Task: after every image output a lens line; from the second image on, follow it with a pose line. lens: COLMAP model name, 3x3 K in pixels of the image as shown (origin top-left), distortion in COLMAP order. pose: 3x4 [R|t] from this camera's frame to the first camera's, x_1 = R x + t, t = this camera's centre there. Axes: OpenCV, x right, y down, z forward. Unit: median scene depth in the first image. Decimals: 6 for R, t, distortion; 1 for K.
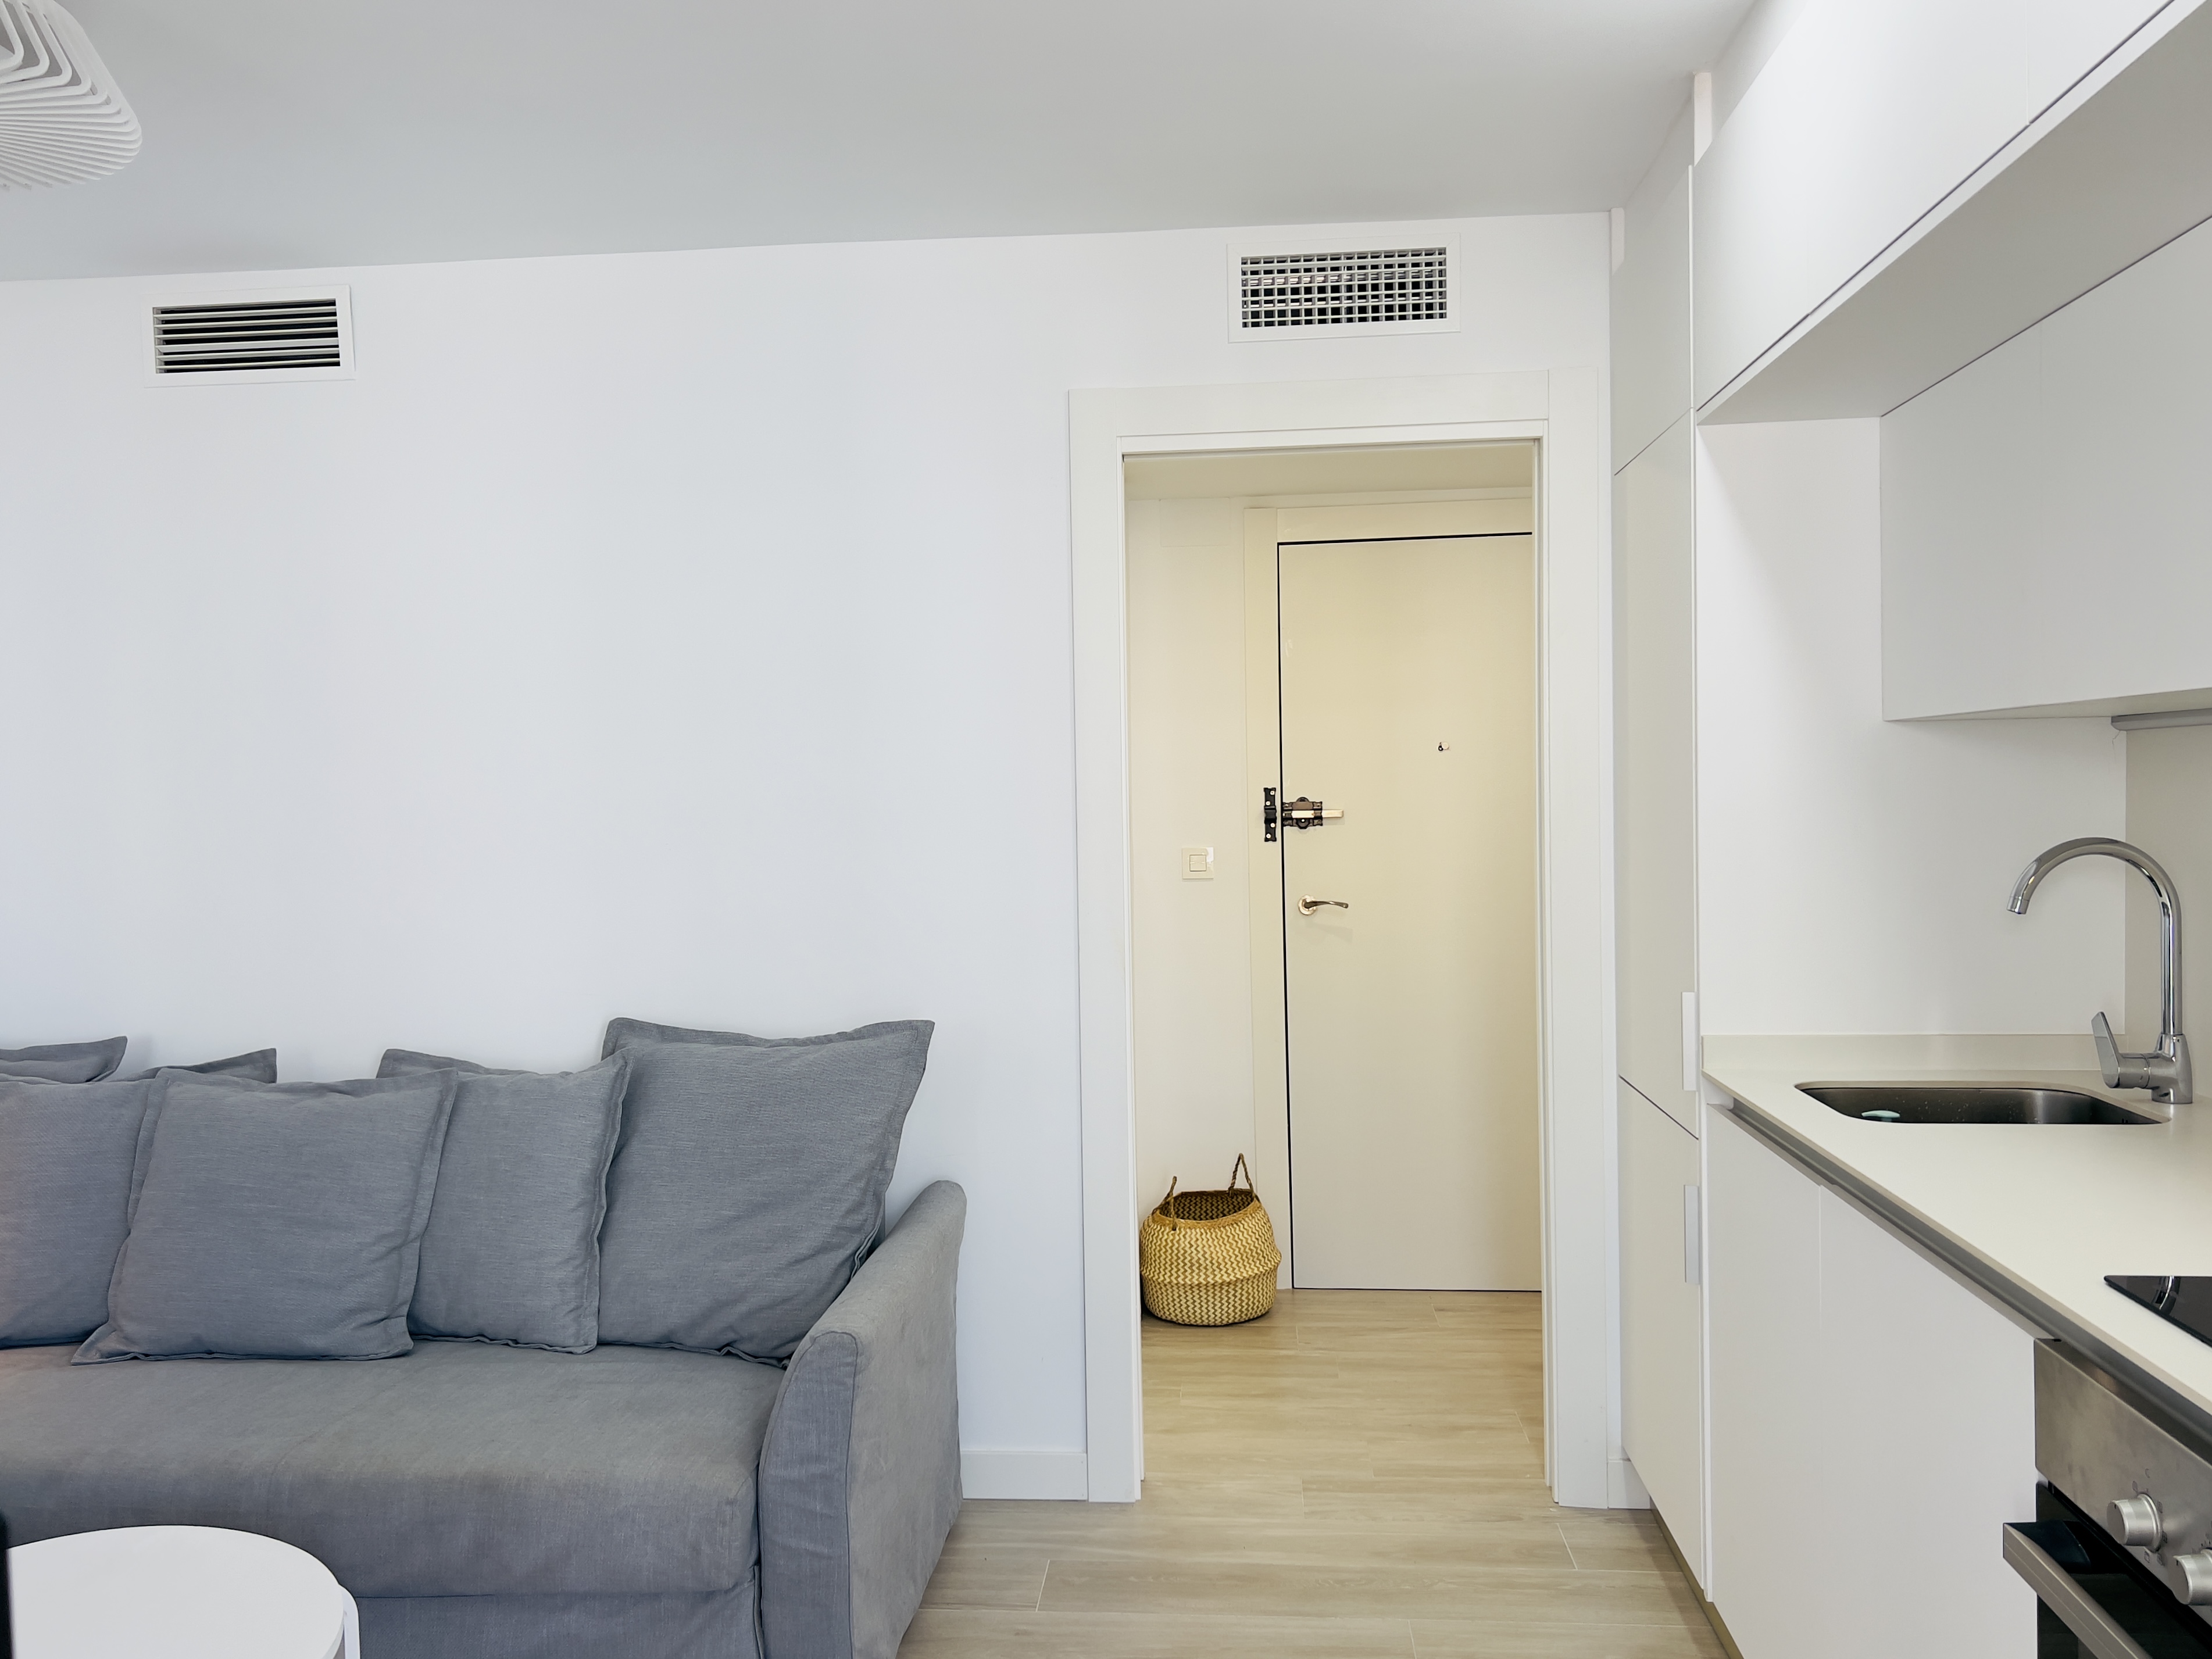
lens RADIAL K [[1692.1, 0, 1106.0], [0, 1692.1, 829.5], [0, 0, 1]] dist [0.072440, -0.067087]
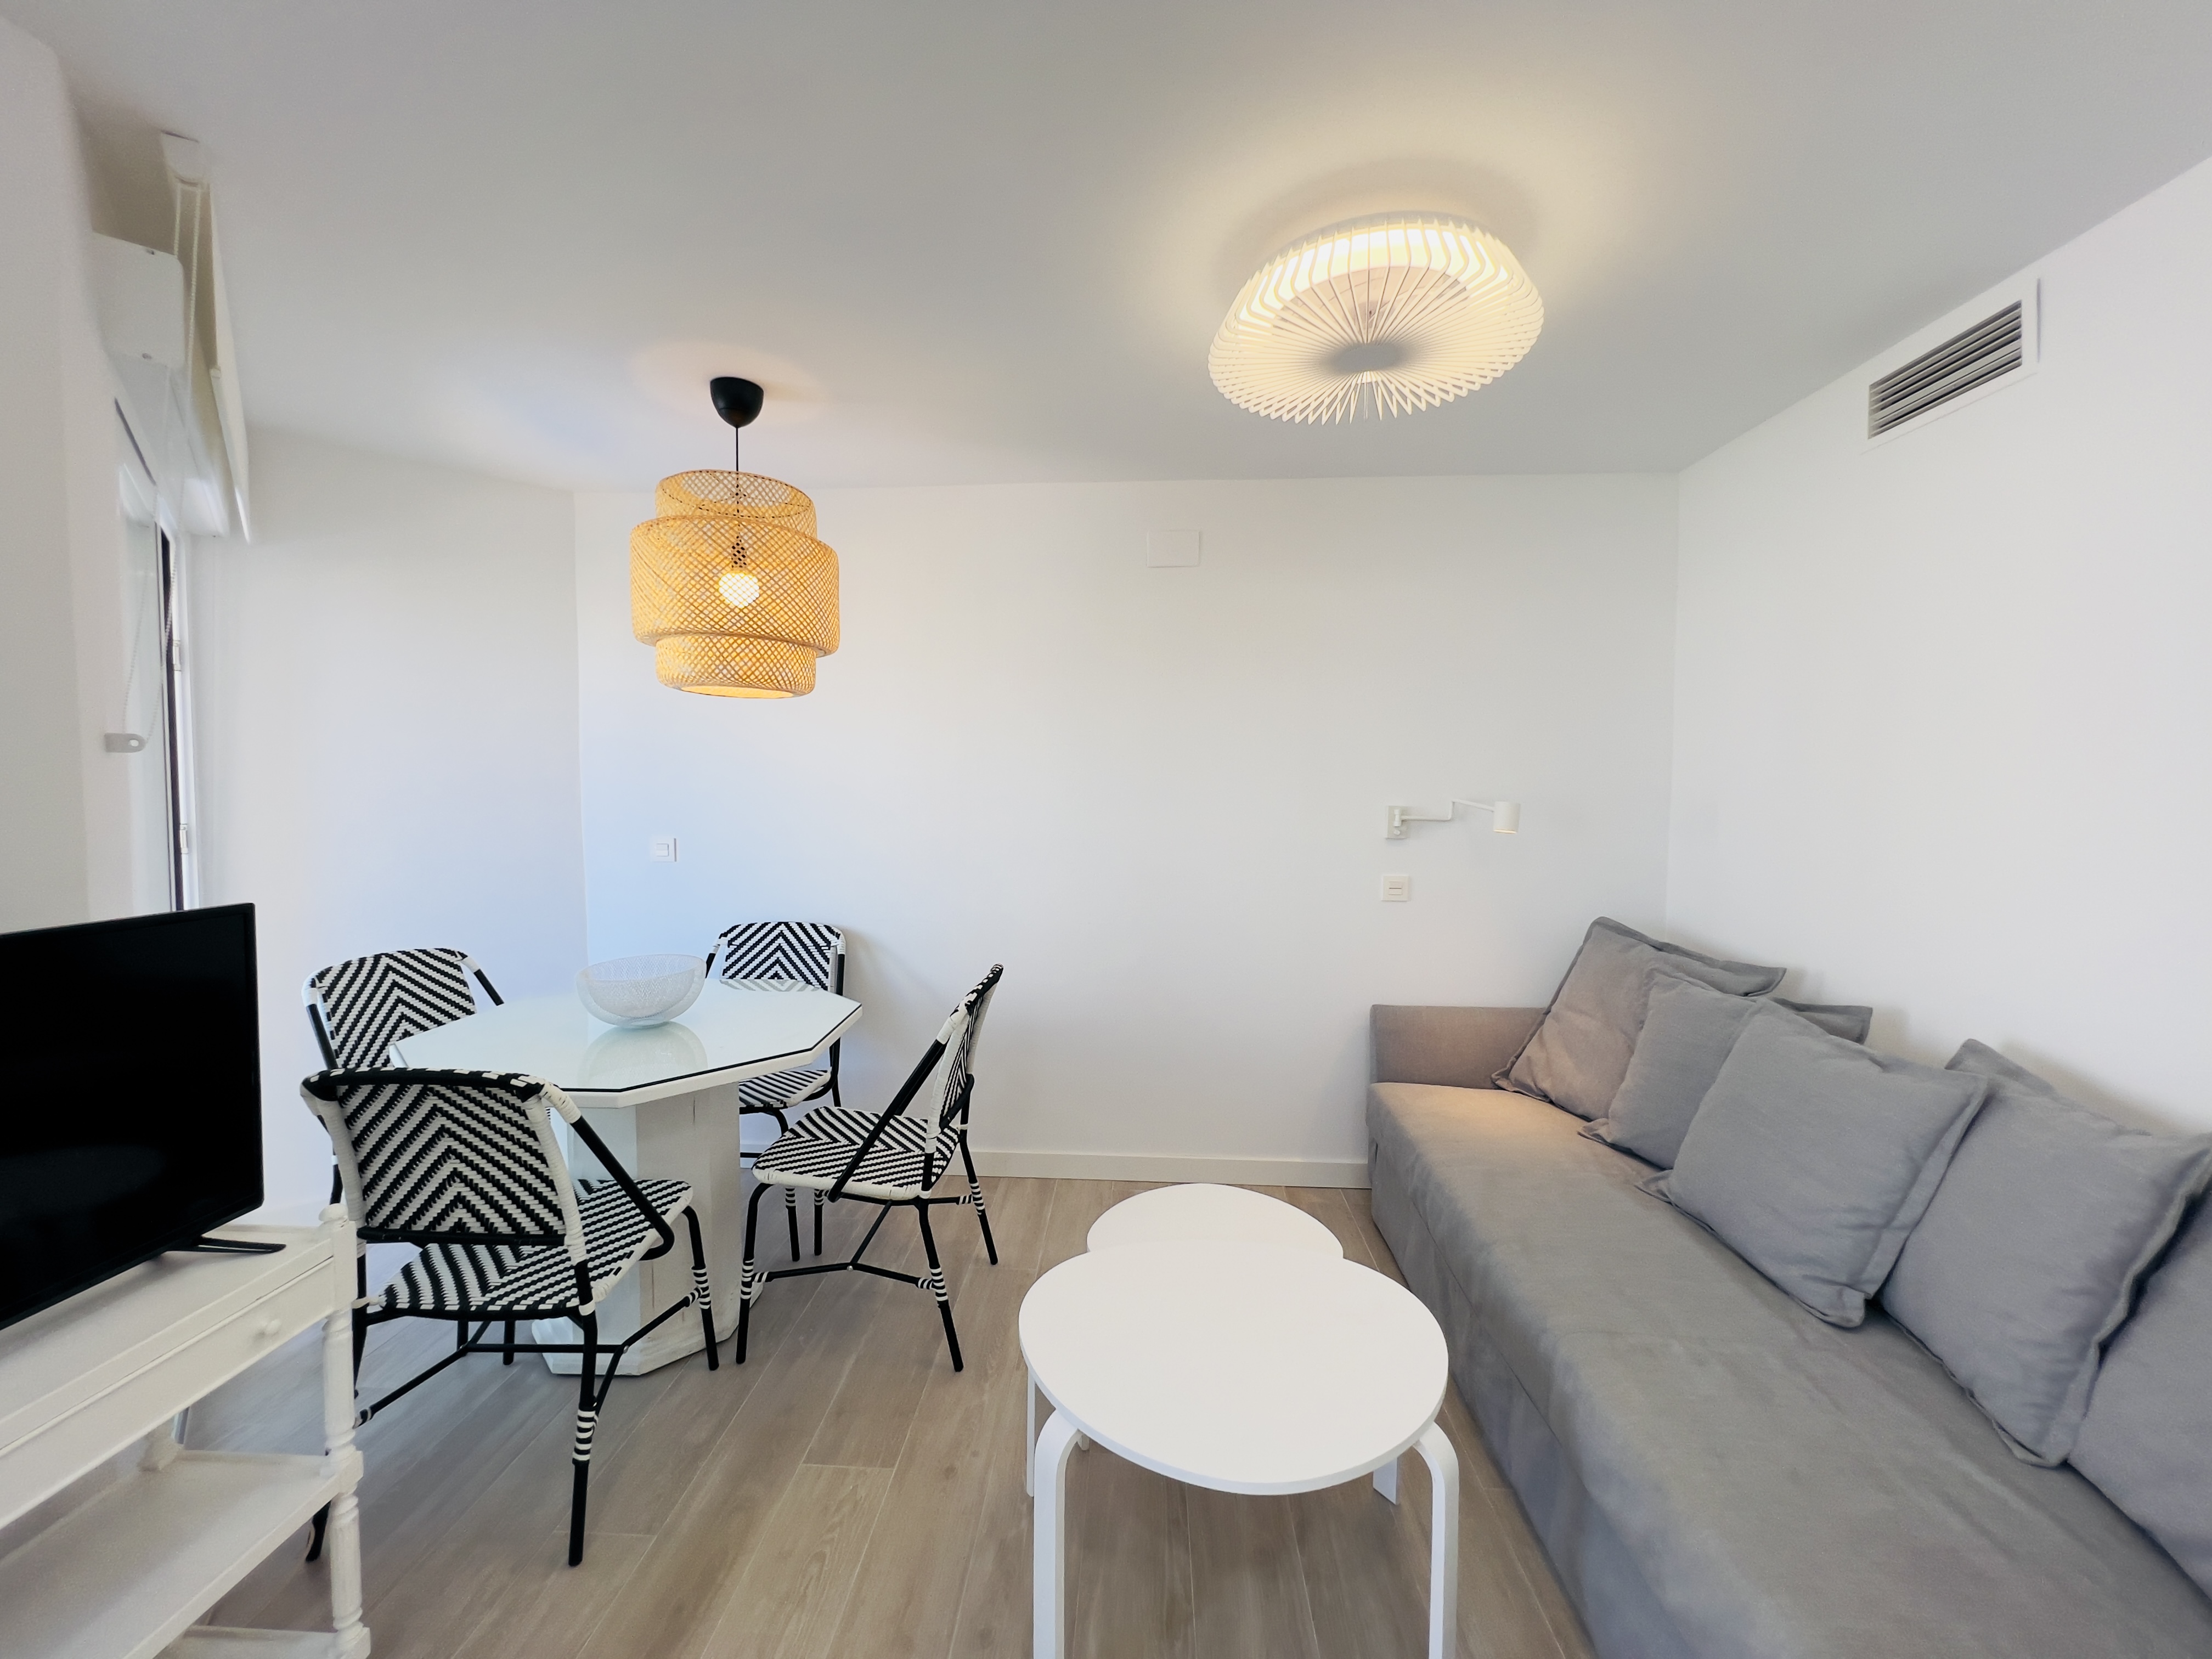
lens RADIAL K [[882.6, 0, 1077.7], [0, 882.6, 824.0], [0, 0, 1]] dist [-0.008906, 0.003258]
pose [[0.037557, 0.064021, -0.997242, 0.080497], [-0.035650, 0.997396, 0.062688, -0.013952], [0.998658, 0.033197, 0.039741, 0.493678]]
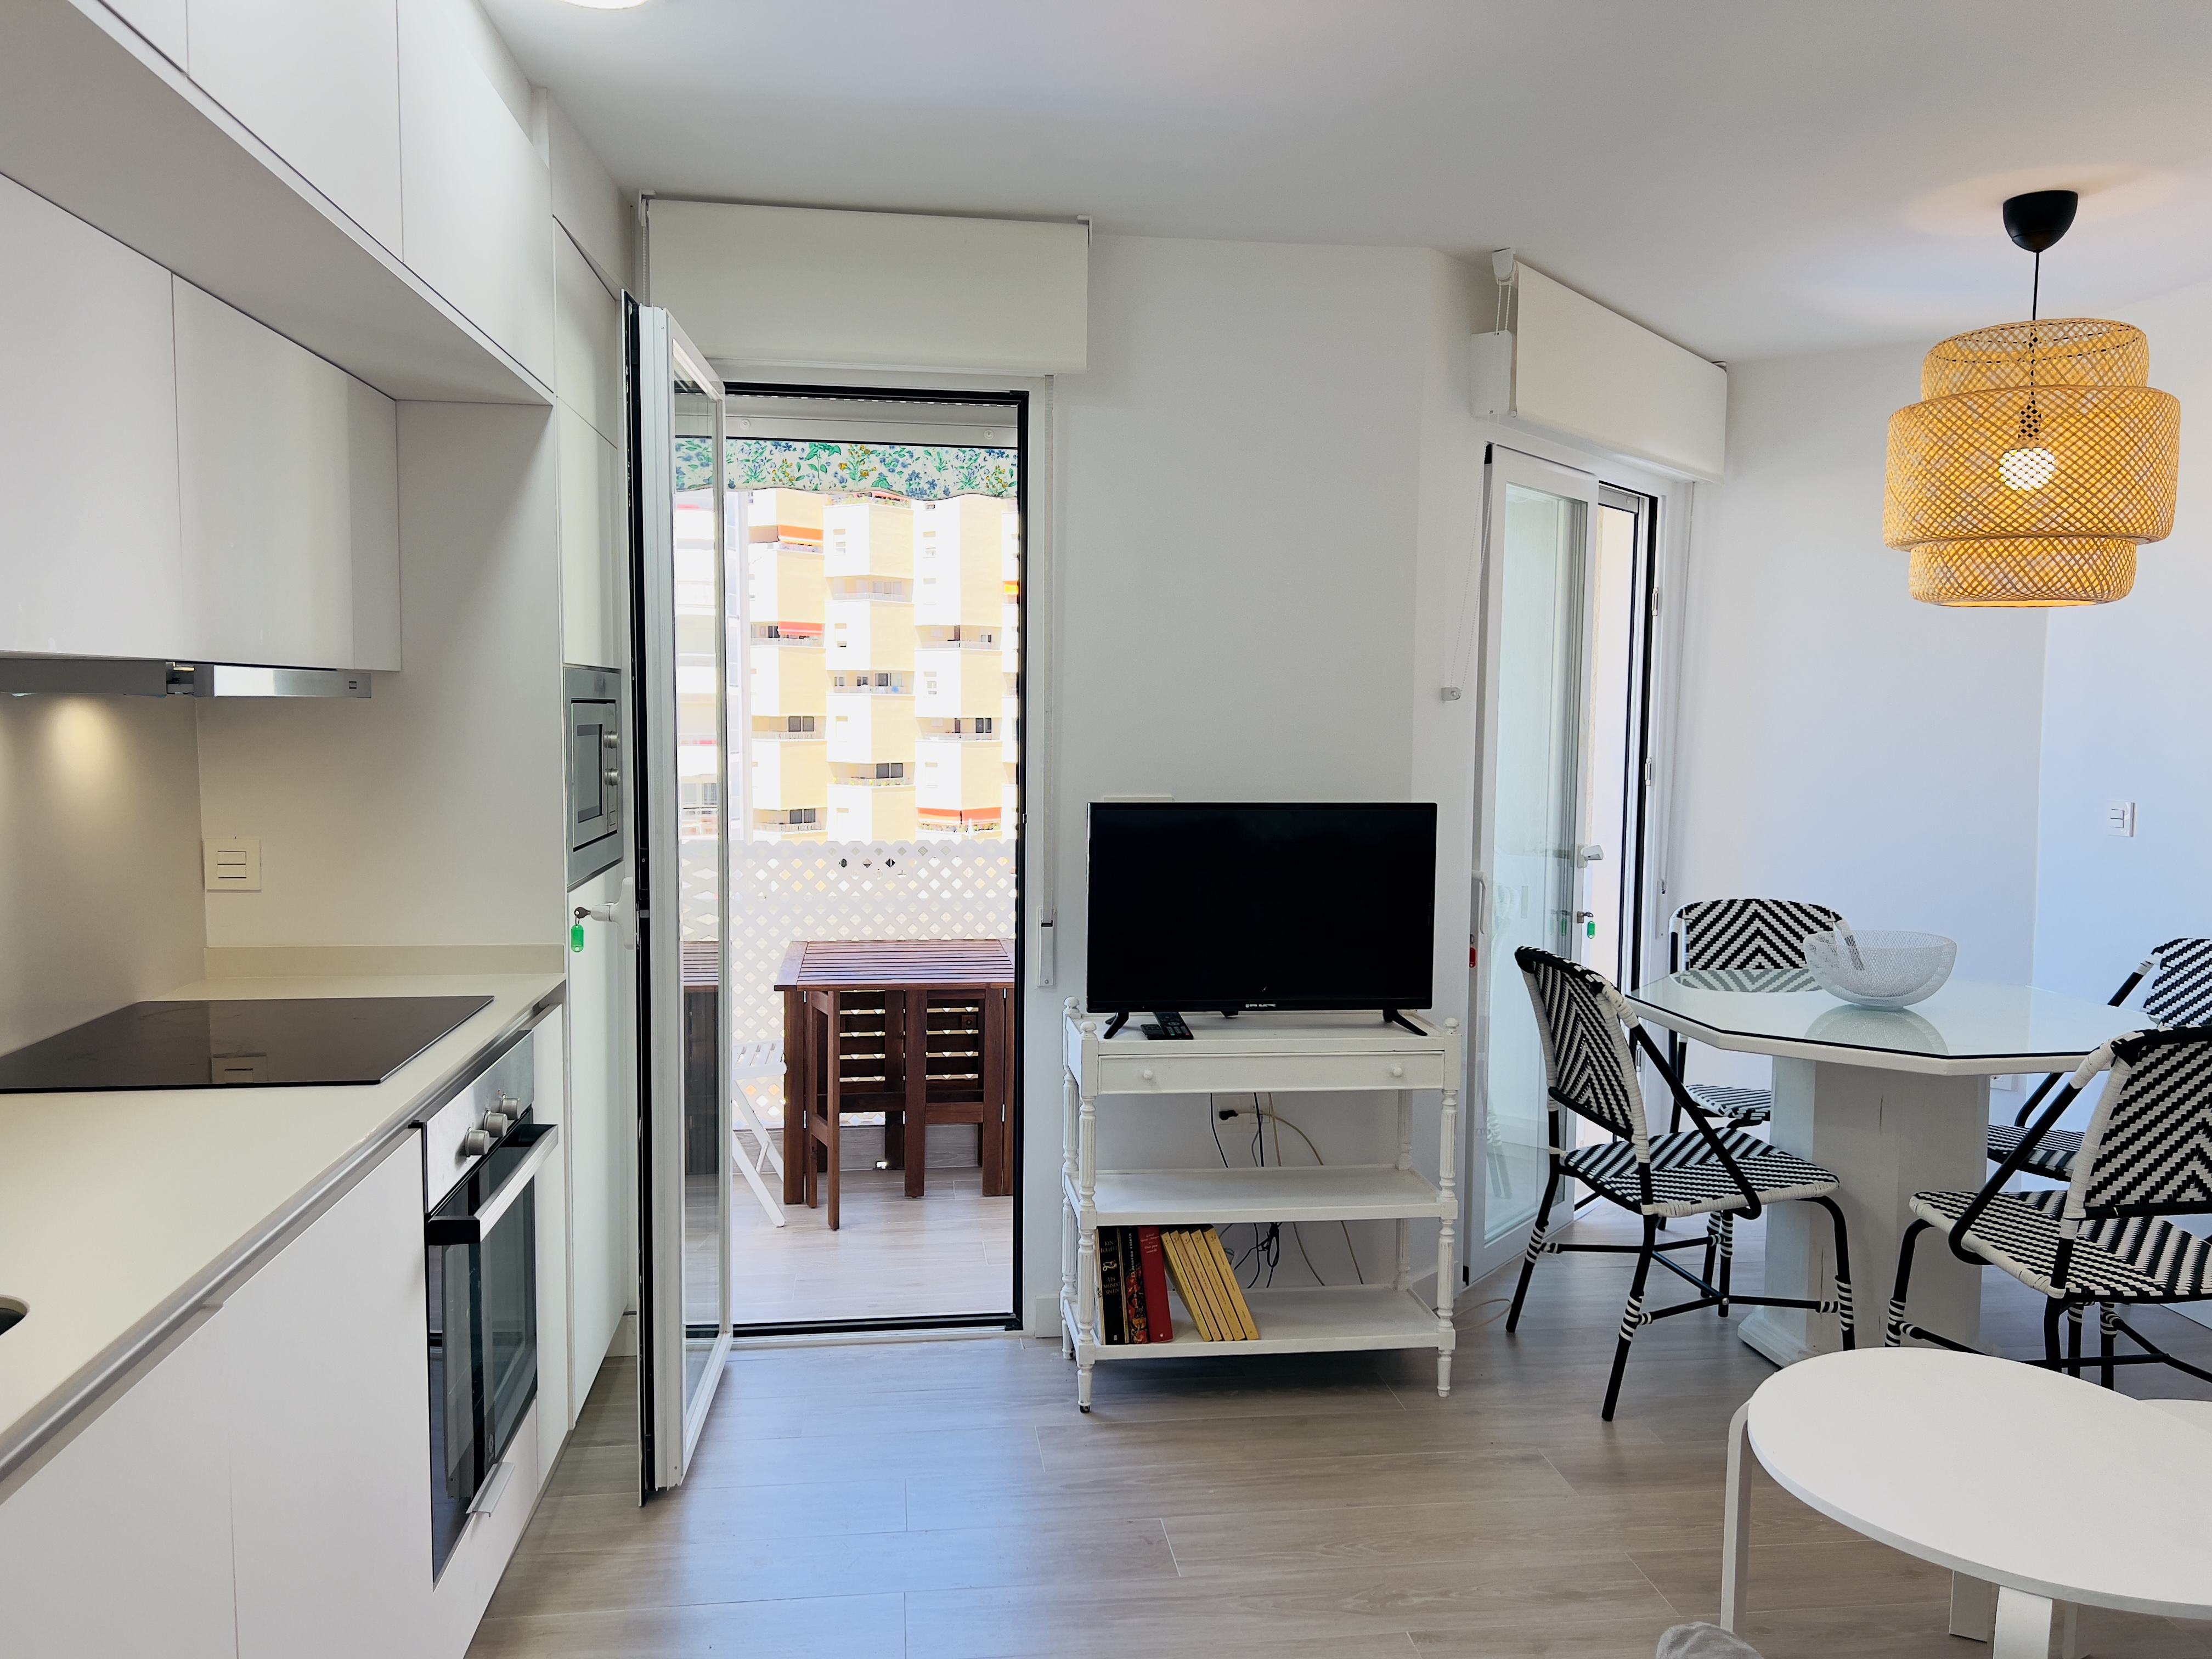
lens RADIAL K [[1692.2, 0, 1106.0], [0, 1692.2, 829.5], [0, 0, 1]] dist [0.072440, -0.067087]
pose [[-0.977090, 0.029003, -0.210842, 0.132325], [0.006577, 0.994313, 0.106294, -0.046391], [0.212725, 0.102472, -0.971724, 1.221705]]
